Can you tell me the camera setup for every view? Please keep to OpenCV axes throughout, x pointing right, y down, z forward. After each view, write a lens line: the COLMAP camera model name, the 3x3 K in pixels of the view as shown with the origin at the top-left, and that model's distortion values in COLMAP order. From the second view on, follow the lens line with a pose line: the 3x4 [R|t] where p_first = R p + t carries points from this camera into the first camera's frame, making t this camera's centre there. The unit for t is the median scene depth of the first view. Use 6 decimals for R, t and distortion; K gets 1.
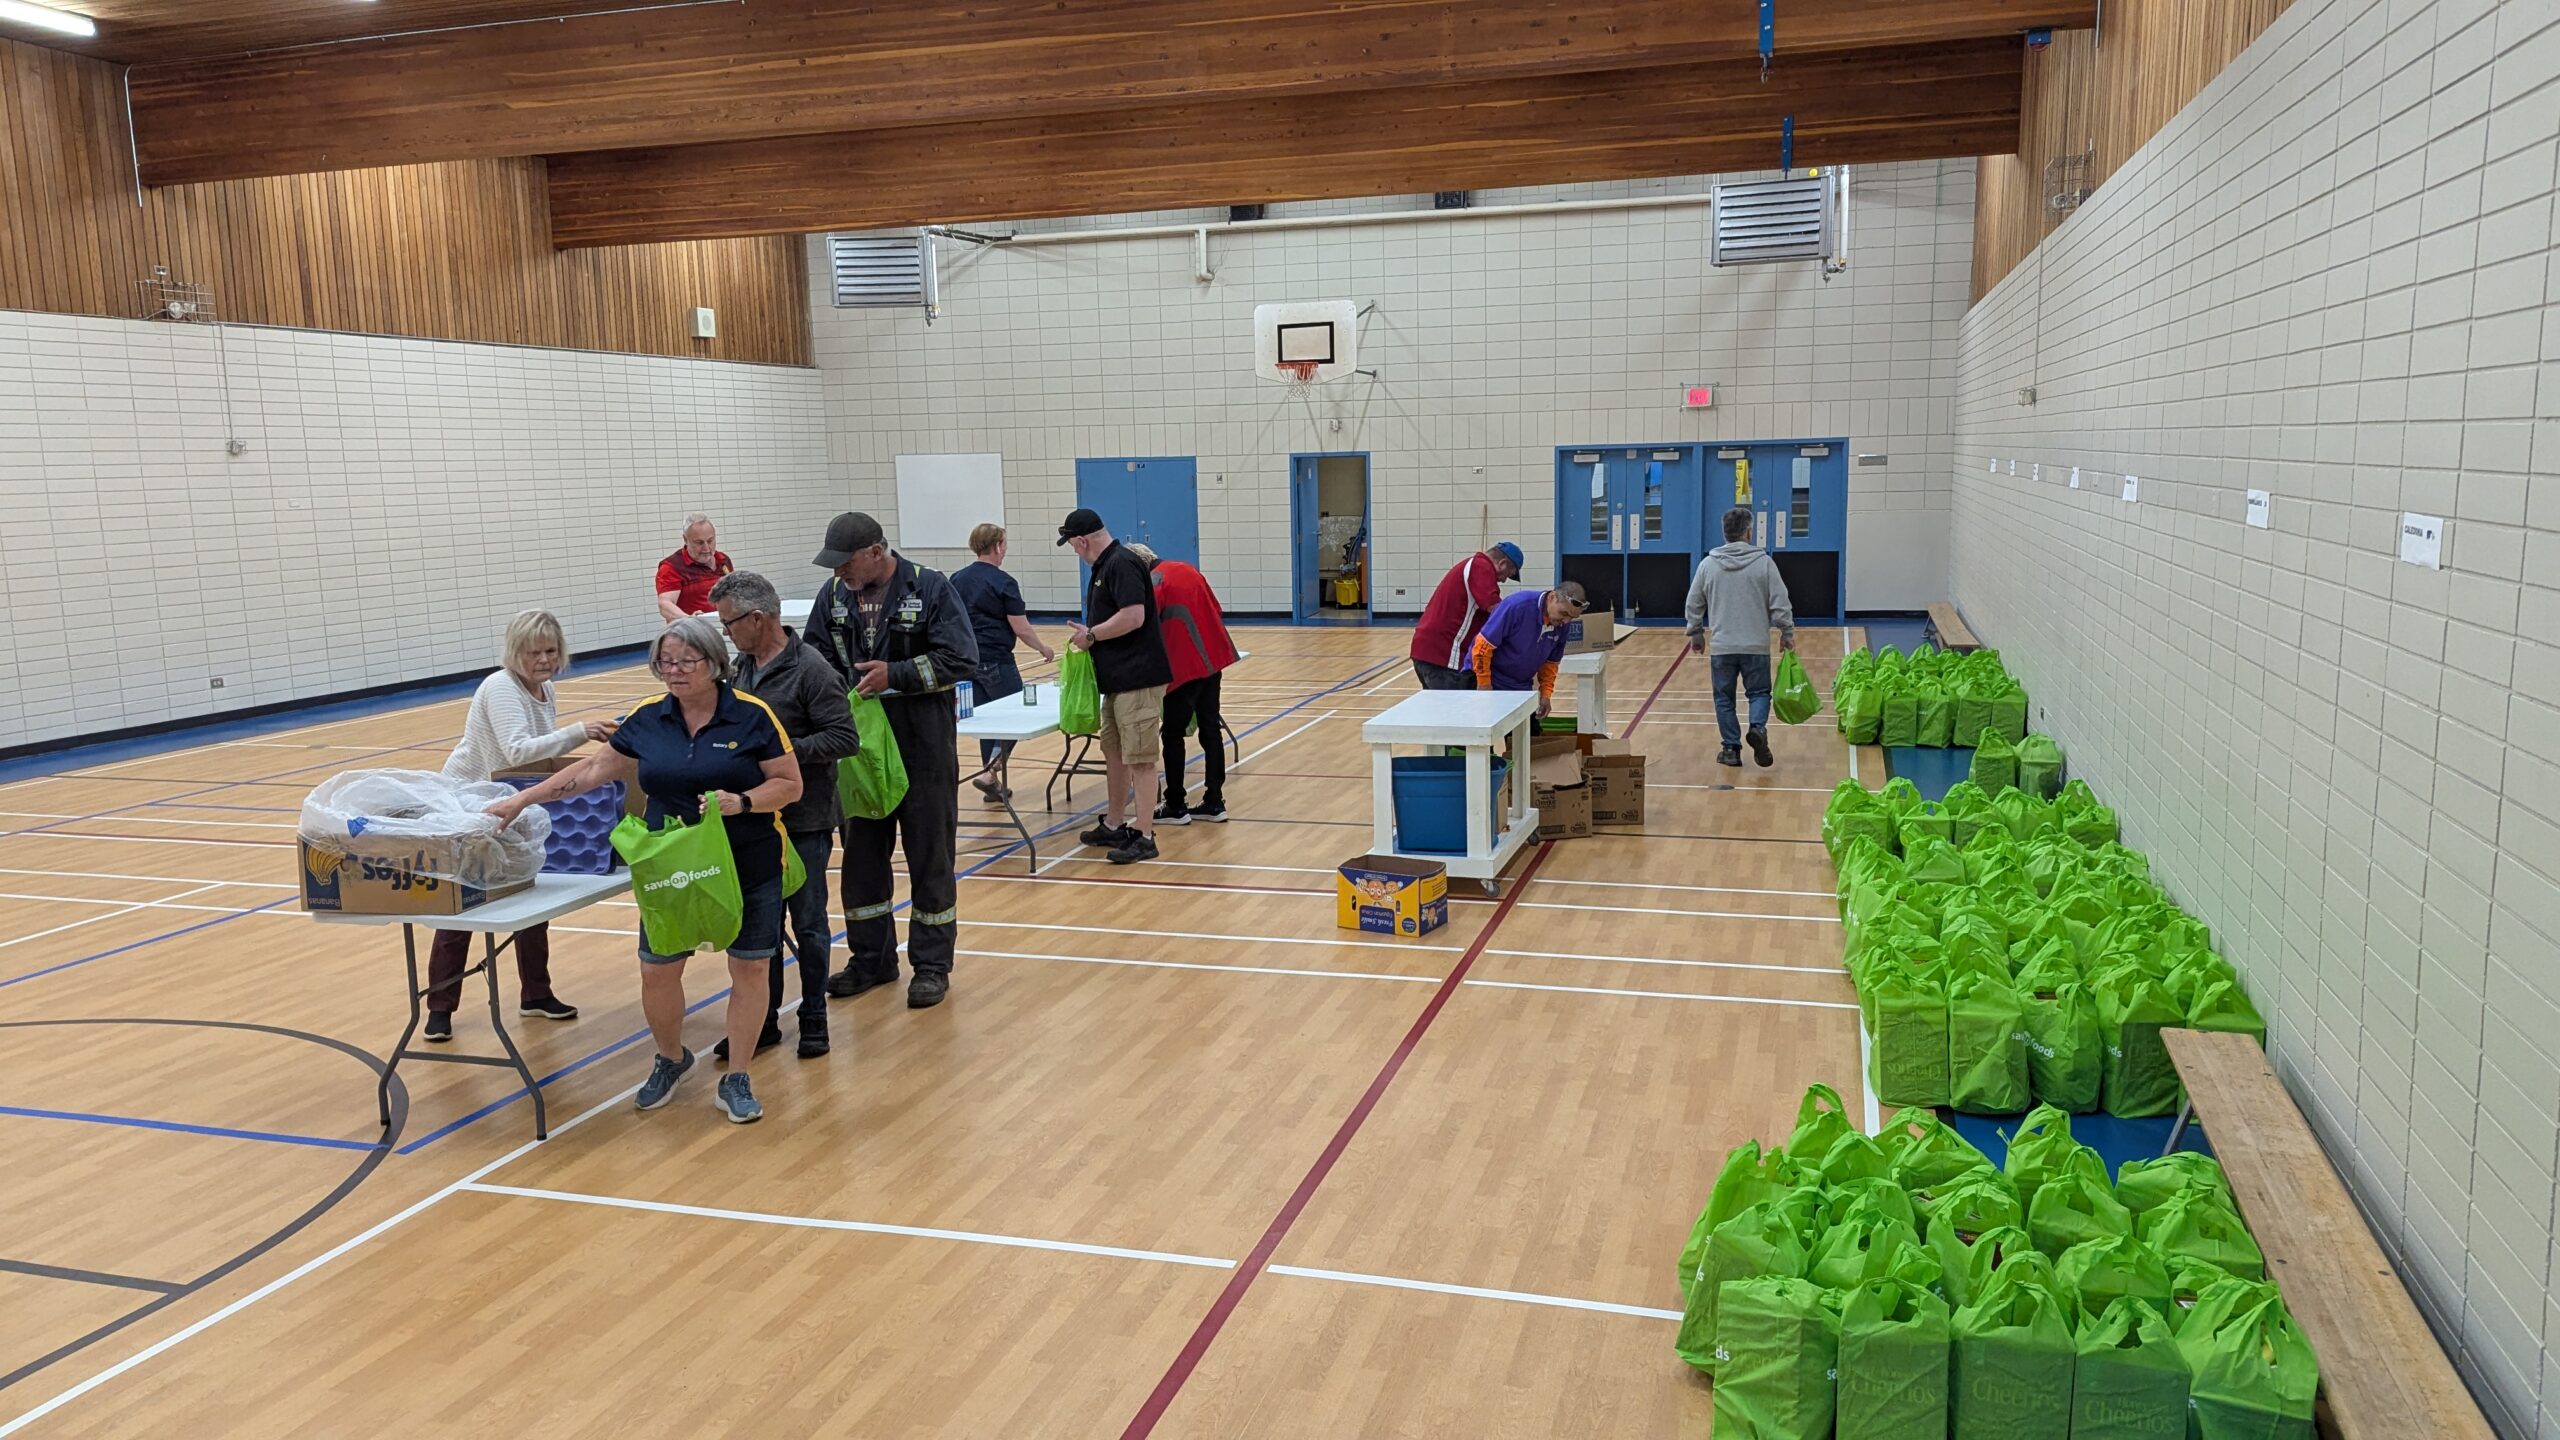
lens RADIAL K [[1797.4, 0, 1280.0], [0, 1797.4, 720.0], [0, 0, 1]] dist [0.007765, -0.005724]
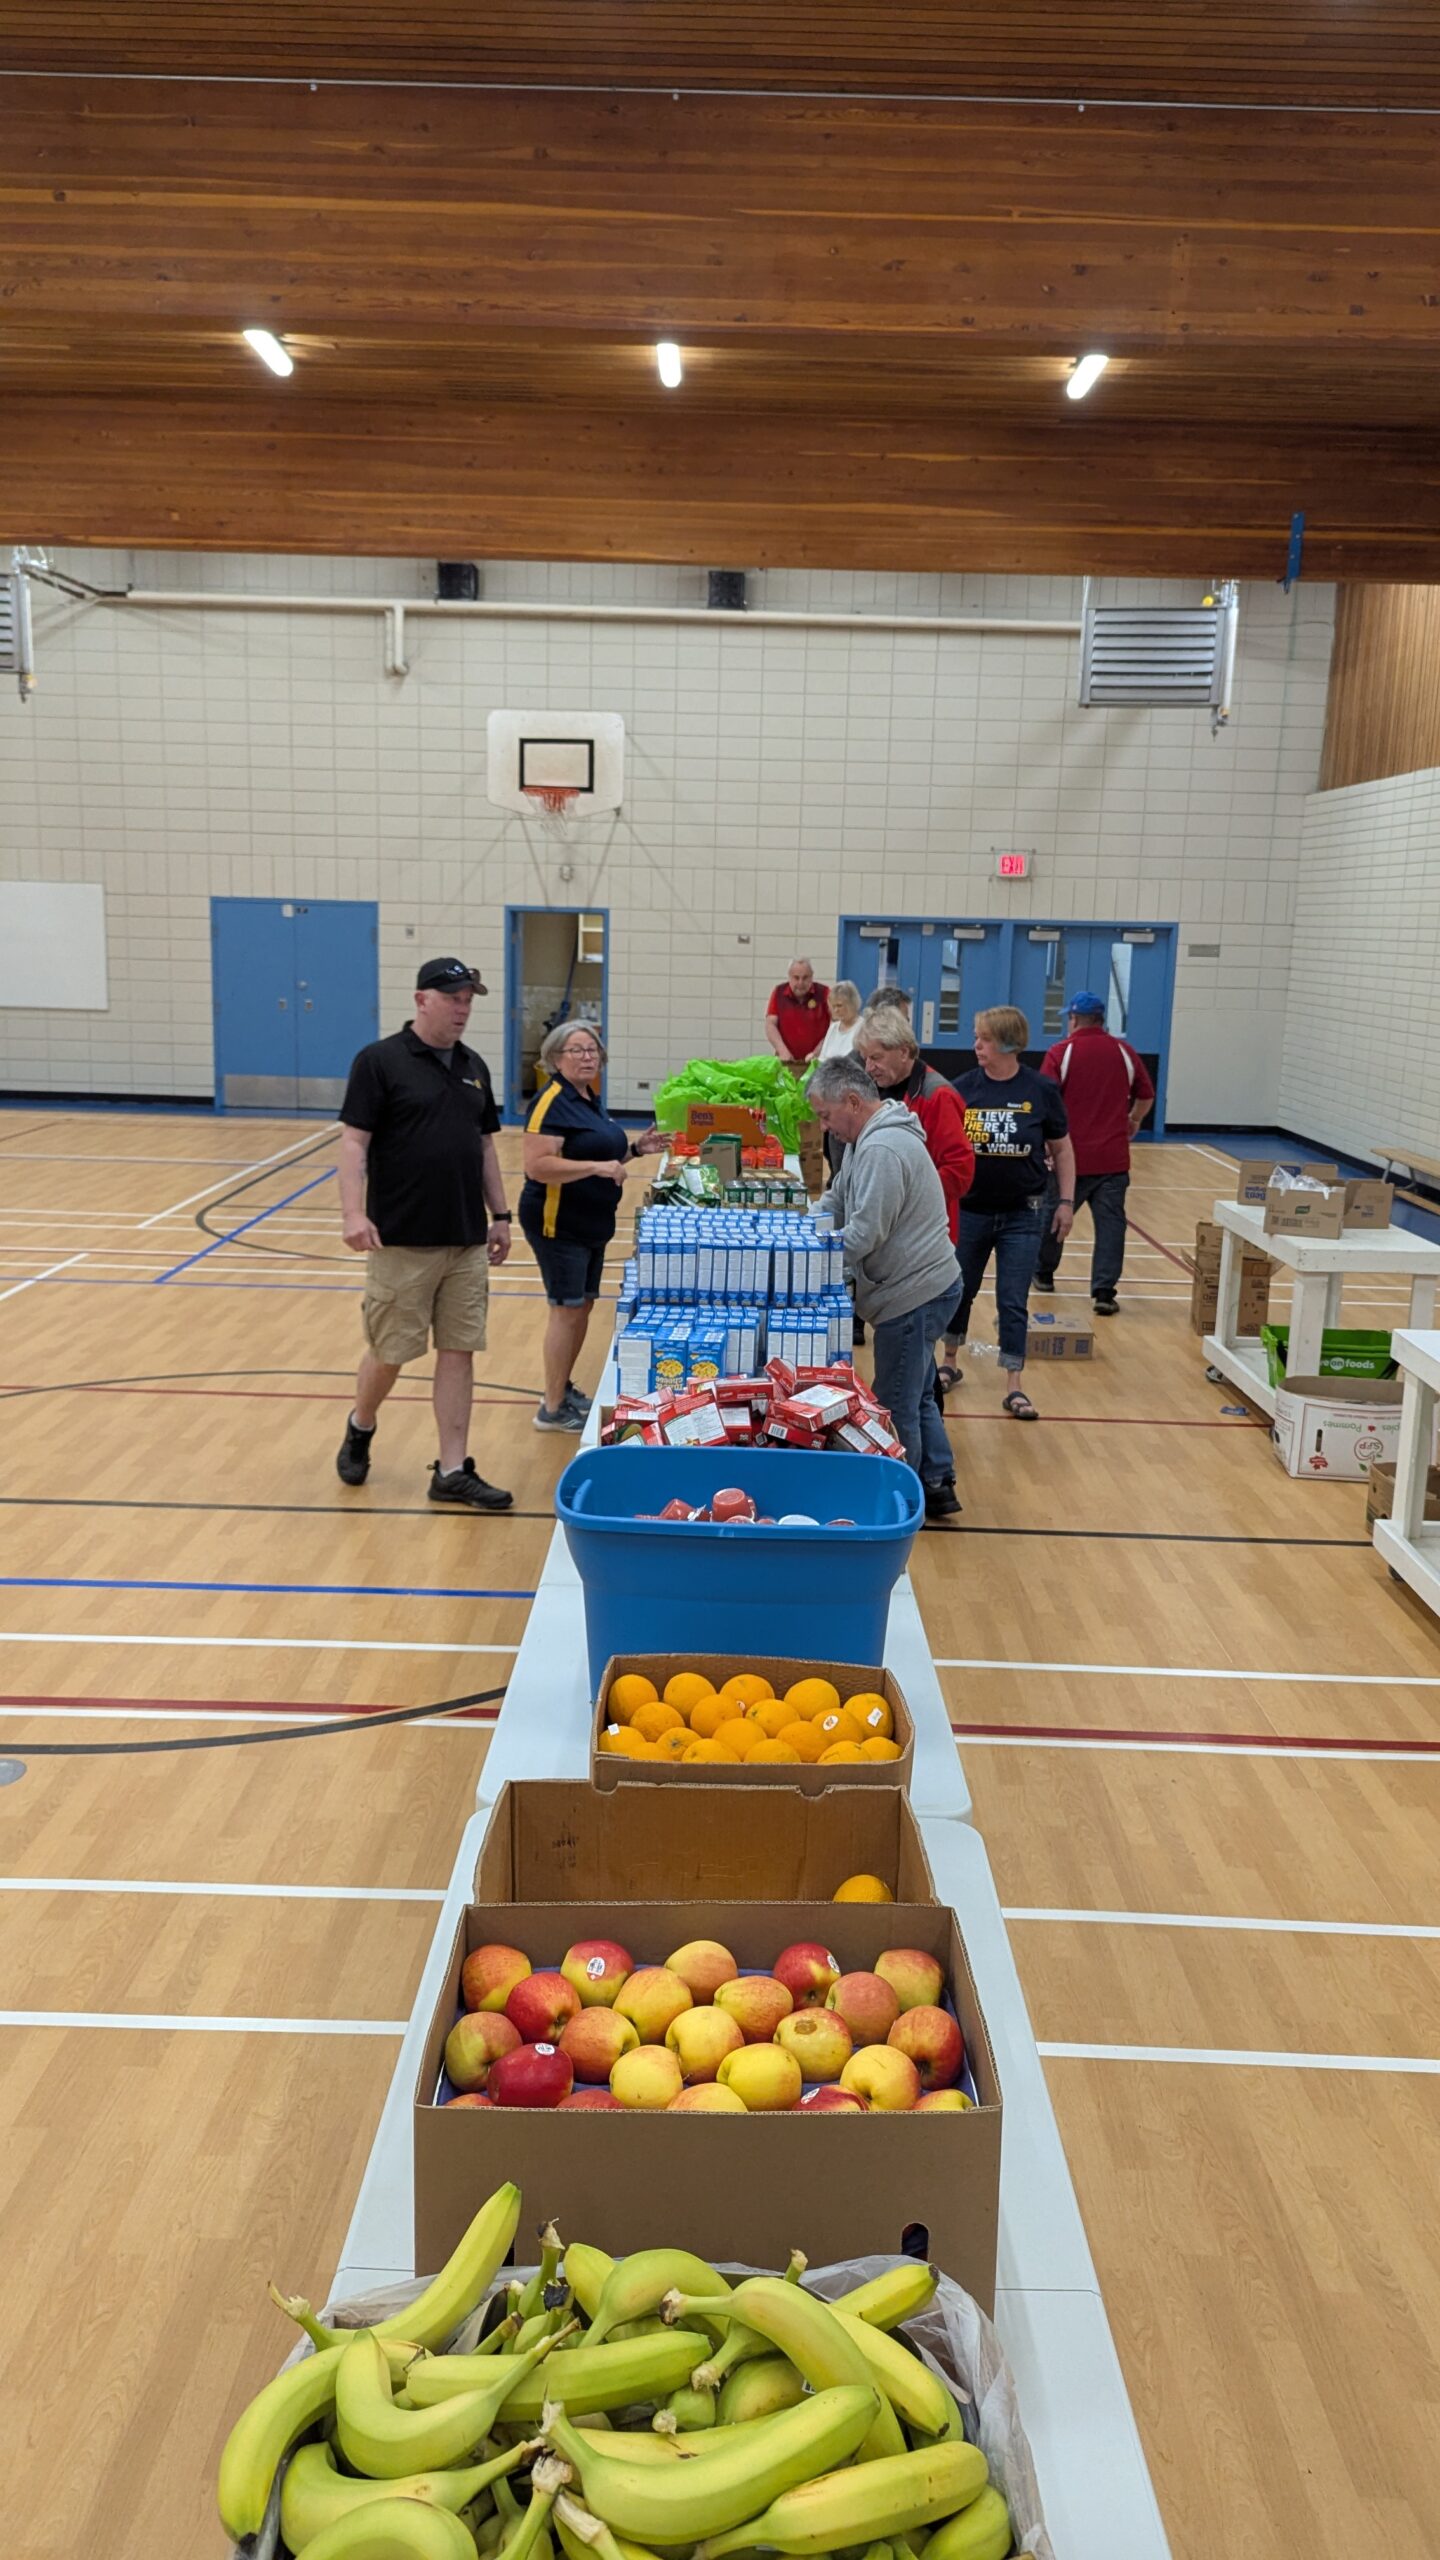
lens RADIAL K [[1797.4, 0, 720.0], [0, 1797.4, 1280.0], [0, 0, 1]] dist [0.007765, -0.005724]
pose [[0.958813, -0.003487, 0.284016, -0.143535], [-0.011127, 0.998696, 0.049827, -0.025605], [-0.283820, -0.050935, 0.957524, 0.222372]]
